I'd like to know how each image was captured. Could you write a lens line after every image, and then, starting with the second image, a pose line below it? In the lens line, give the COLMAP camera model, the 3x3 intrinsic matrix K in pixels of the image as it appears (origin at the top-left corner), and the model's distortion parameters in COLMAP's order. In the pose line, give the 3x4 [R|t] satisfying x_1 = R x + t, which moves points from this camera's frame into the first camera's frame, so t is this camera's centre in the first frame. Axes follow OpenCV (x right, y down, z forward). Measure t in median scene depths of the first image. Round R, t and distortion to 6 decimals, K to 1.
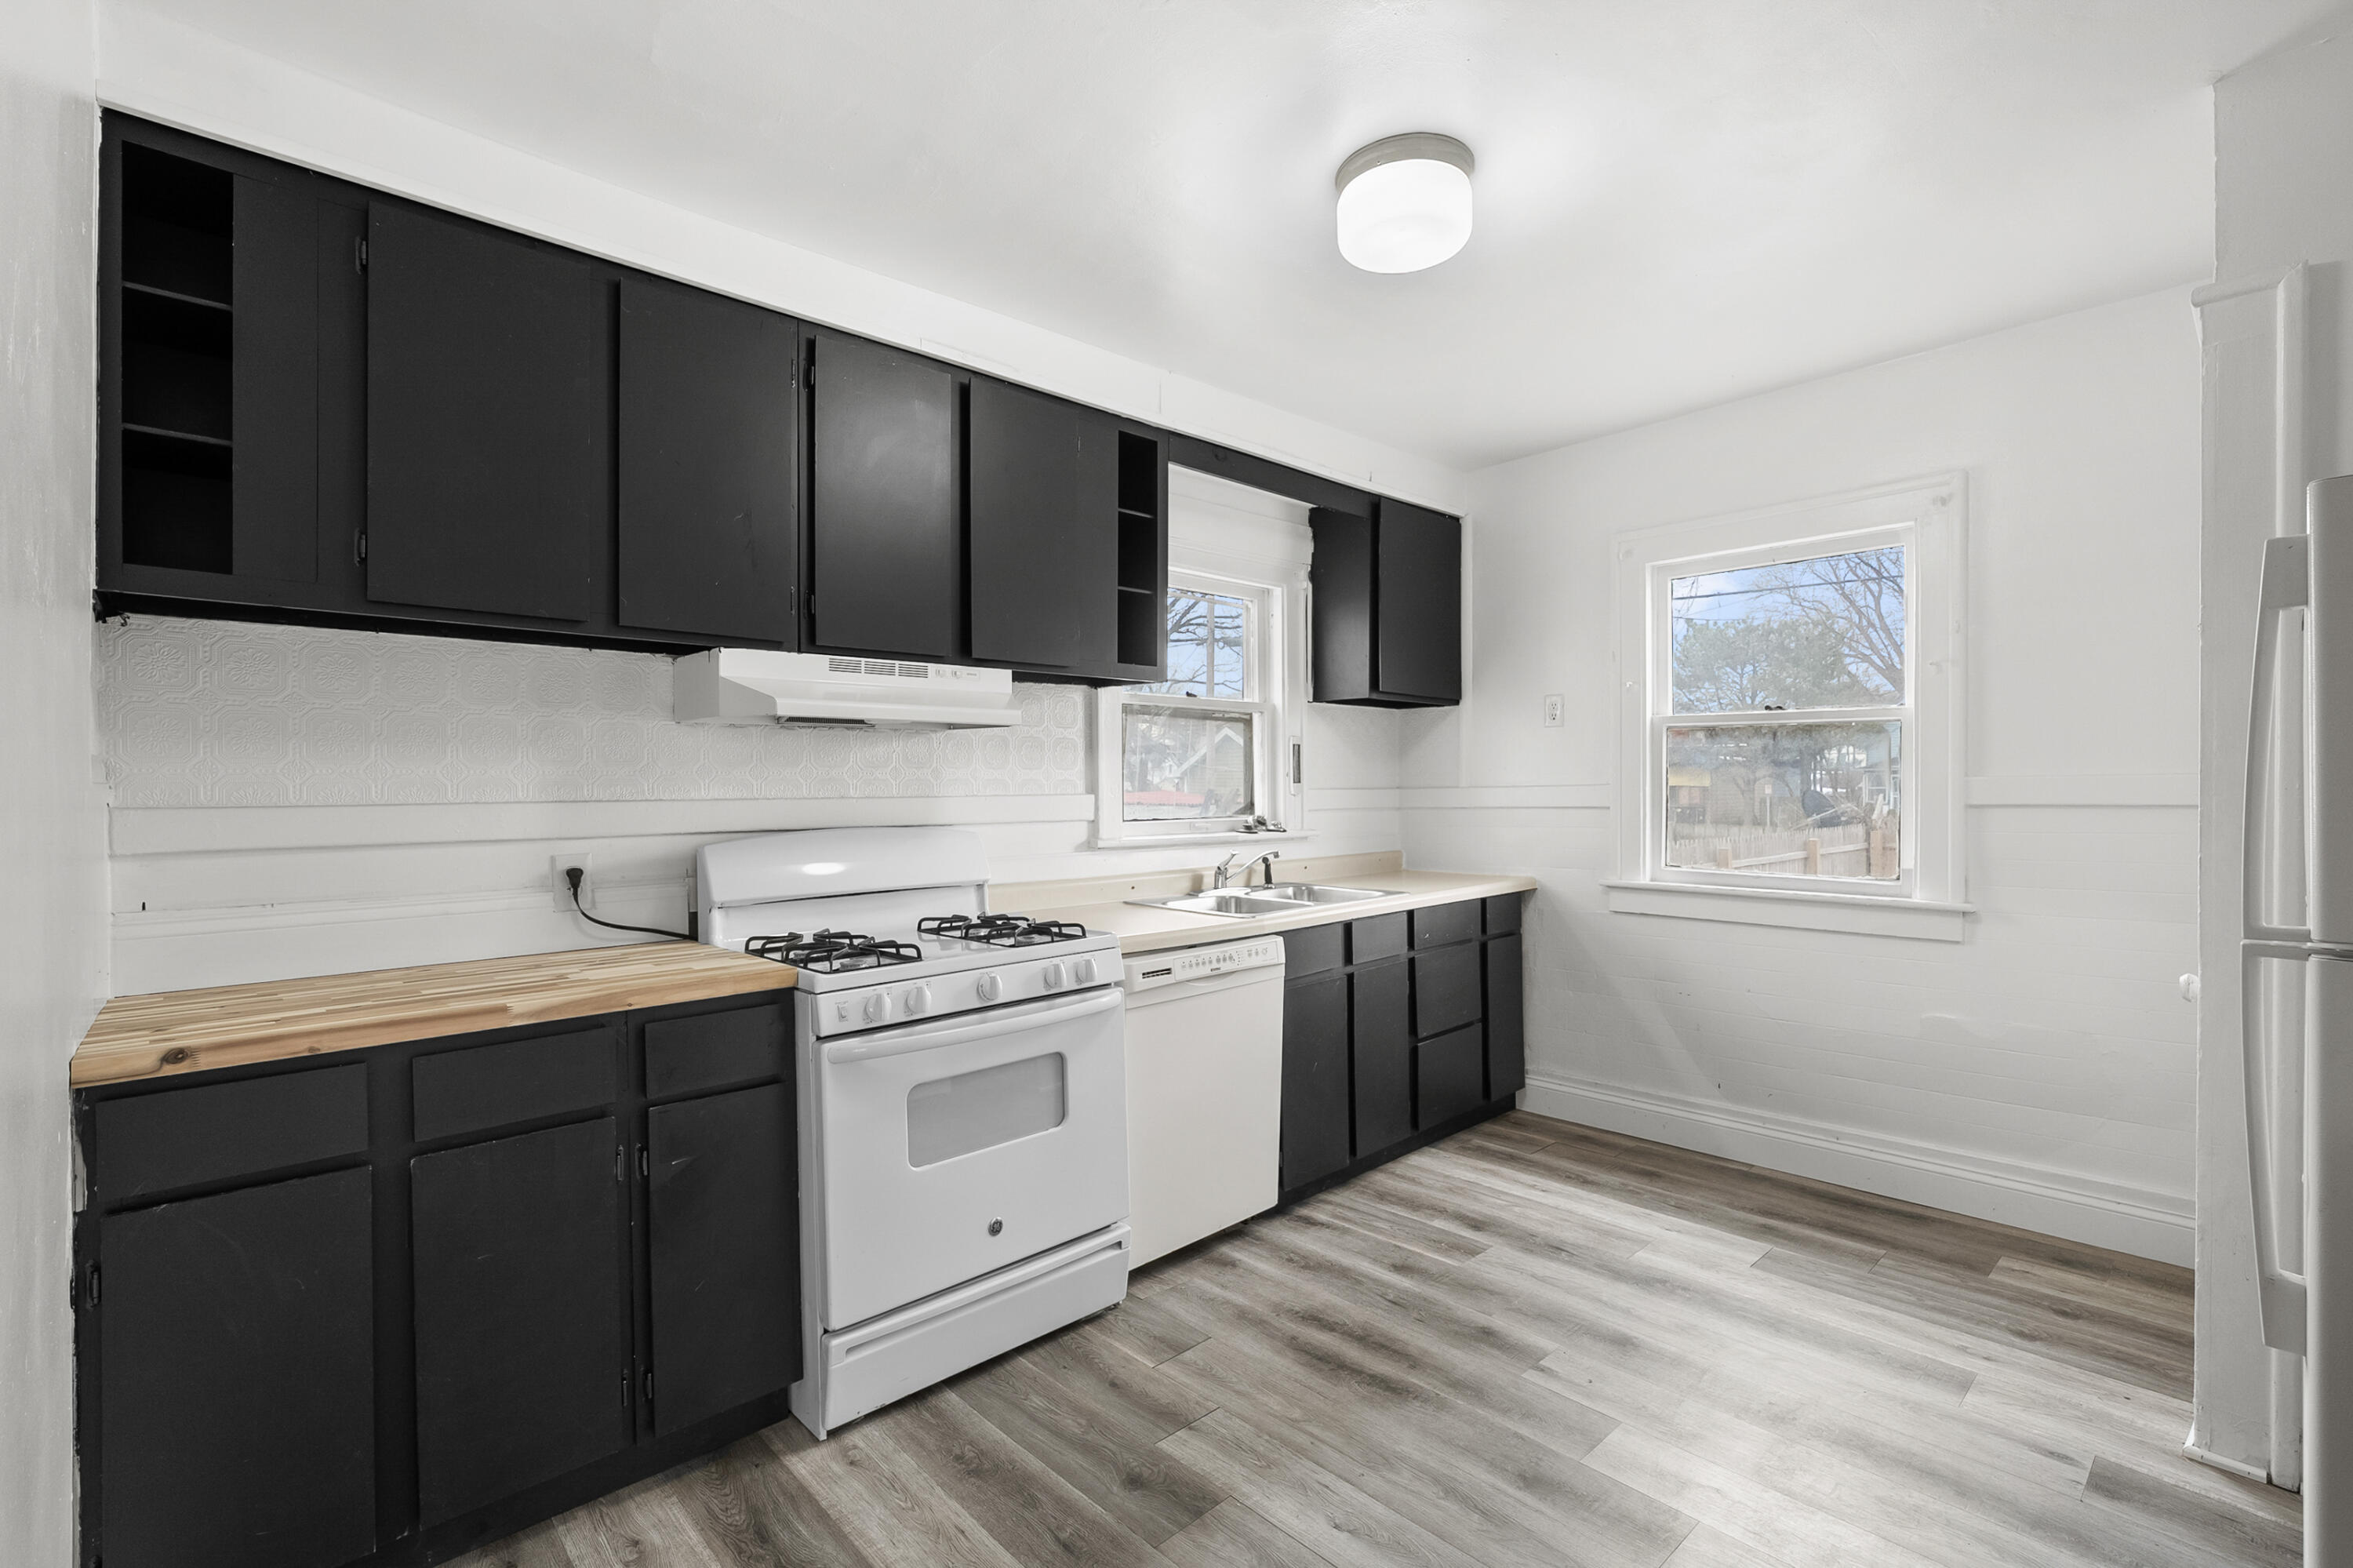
lens RADIAL K [[1061.1, 0, 1179.0], [0, 1061.1, 790.4], [0, 0, 1]] dist [0.000130, 0.000427]
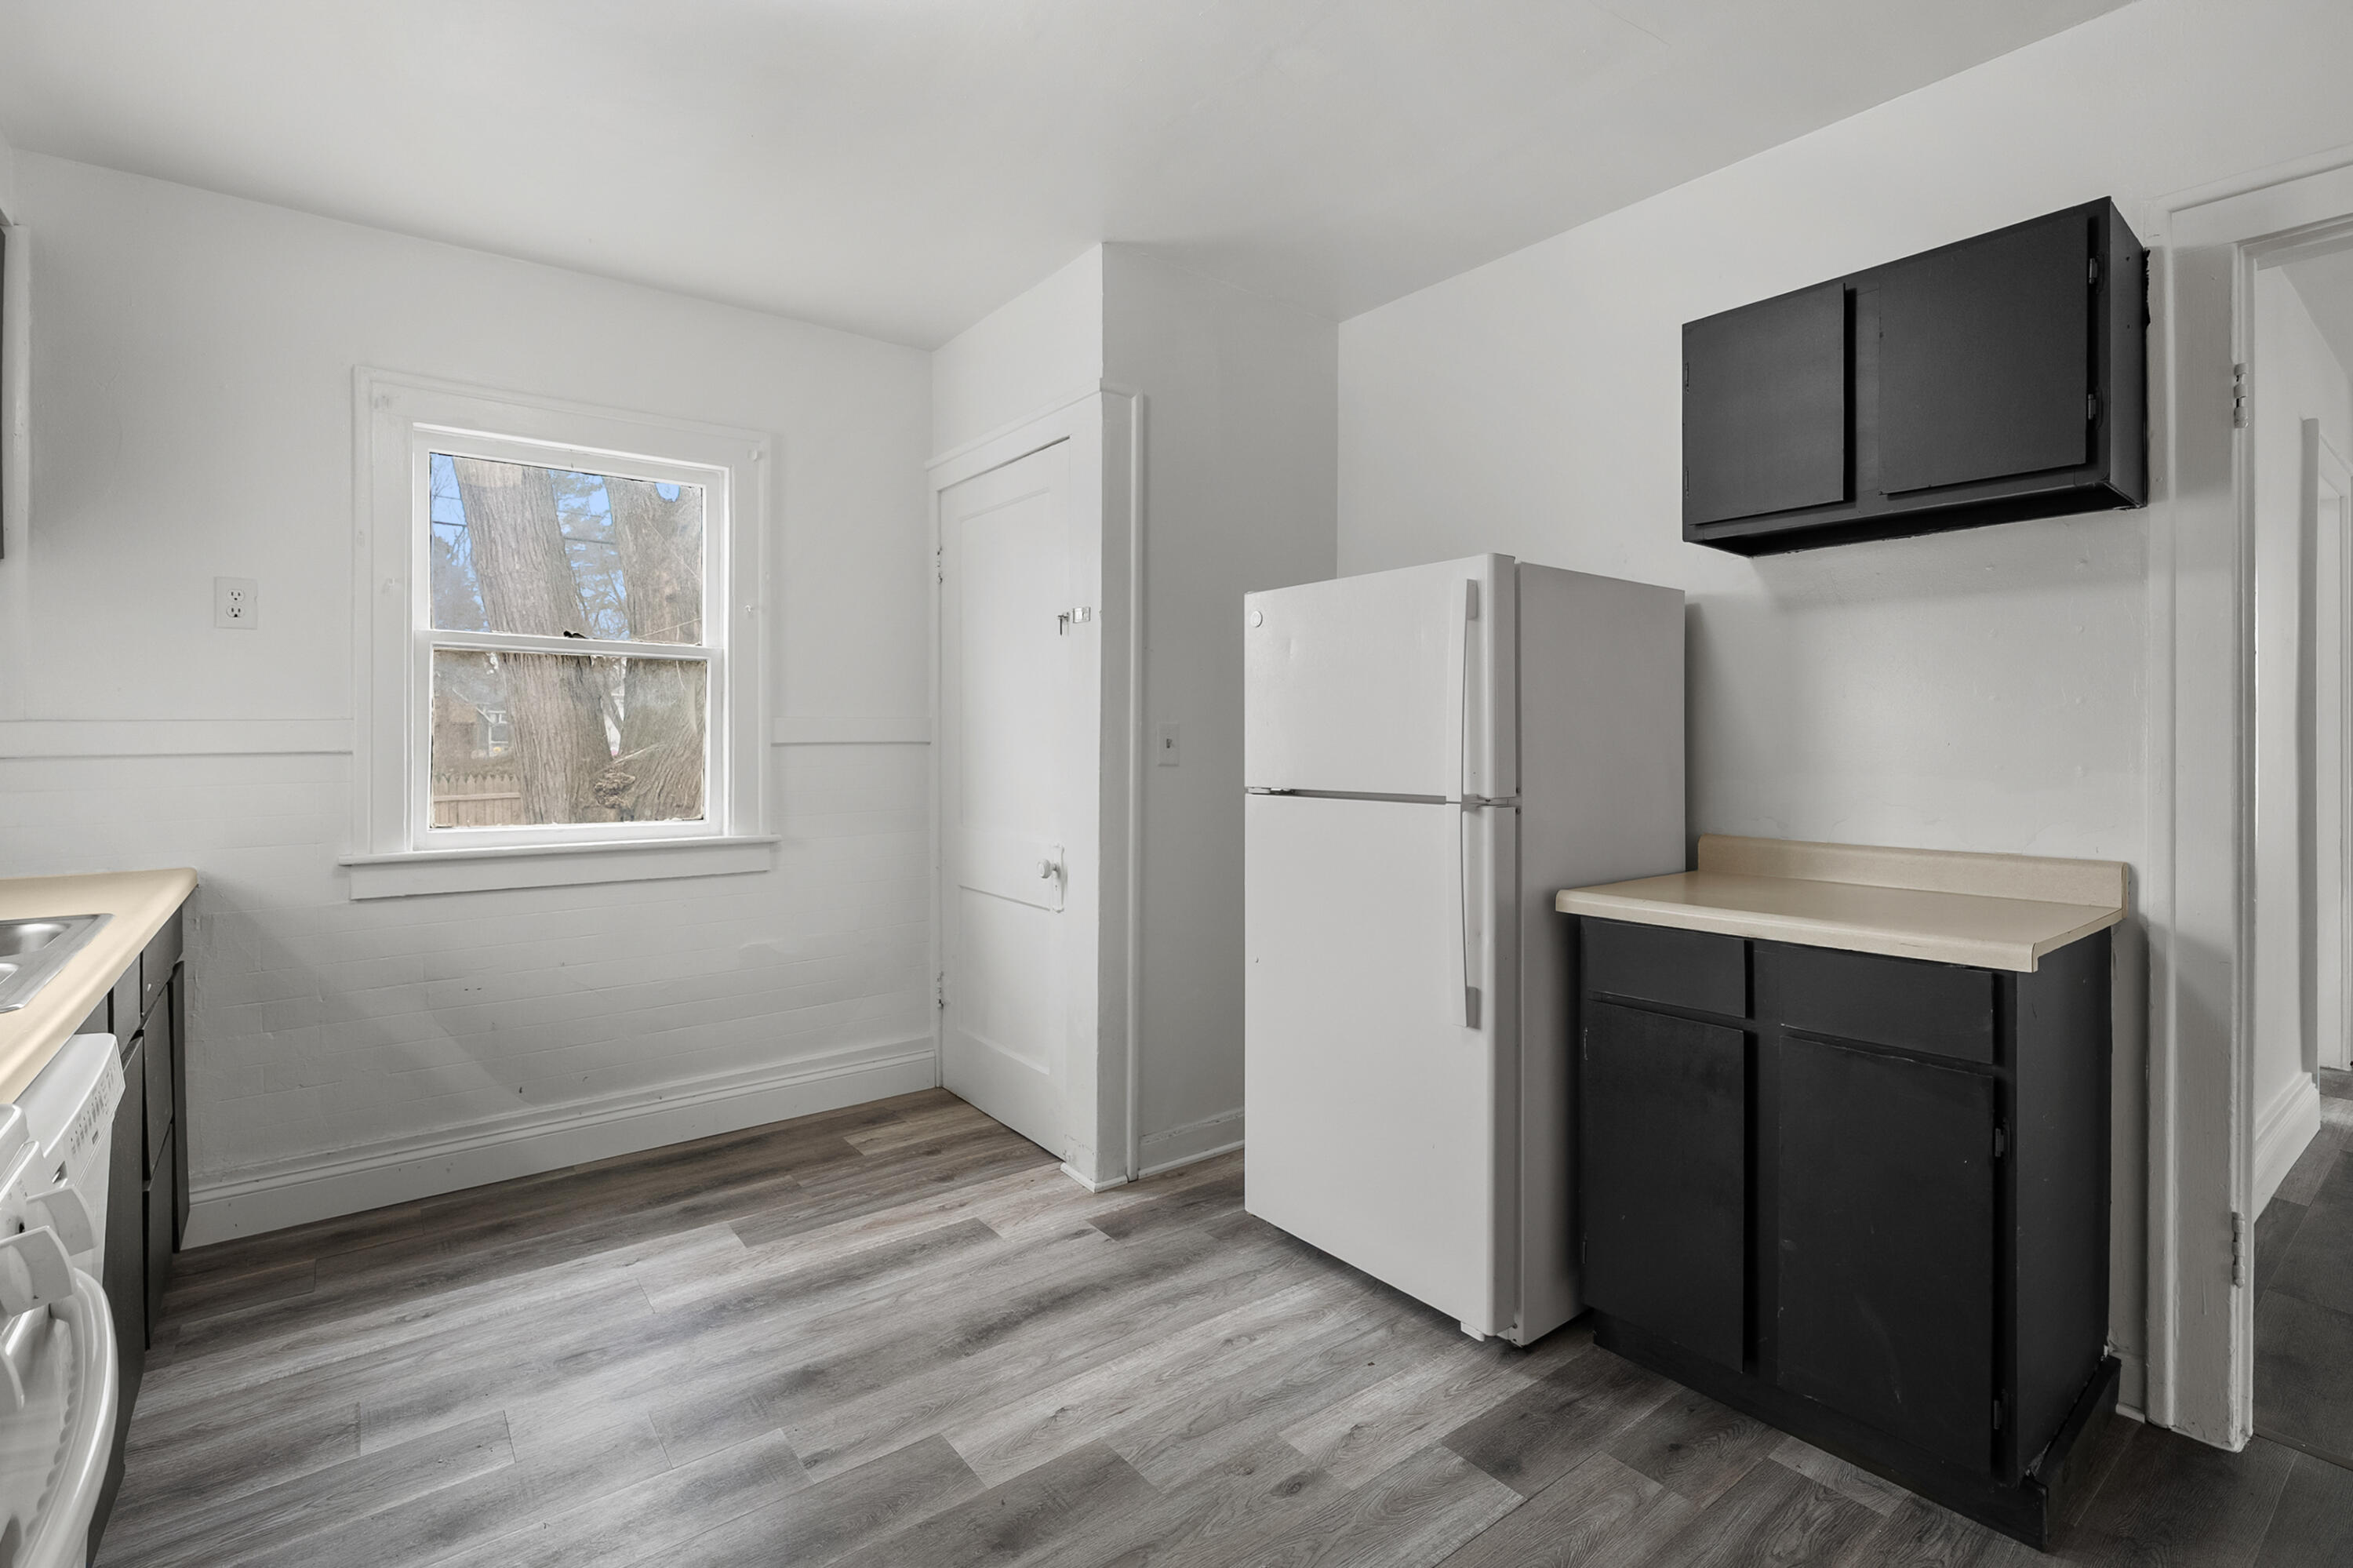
lens RADIAL K [[1061.1, 0, 1192.2], [0, 1061.1, 737.8], [0, 0, 1]] dist [0.000130, 0.000427]
pose [[0.097654, 0.003817, 0.995213, -0.297126], [0.003097, 0.999987, -0.004139, 0.014062], [-0.995216, 0.003487, 0.097641, 0.470338]]
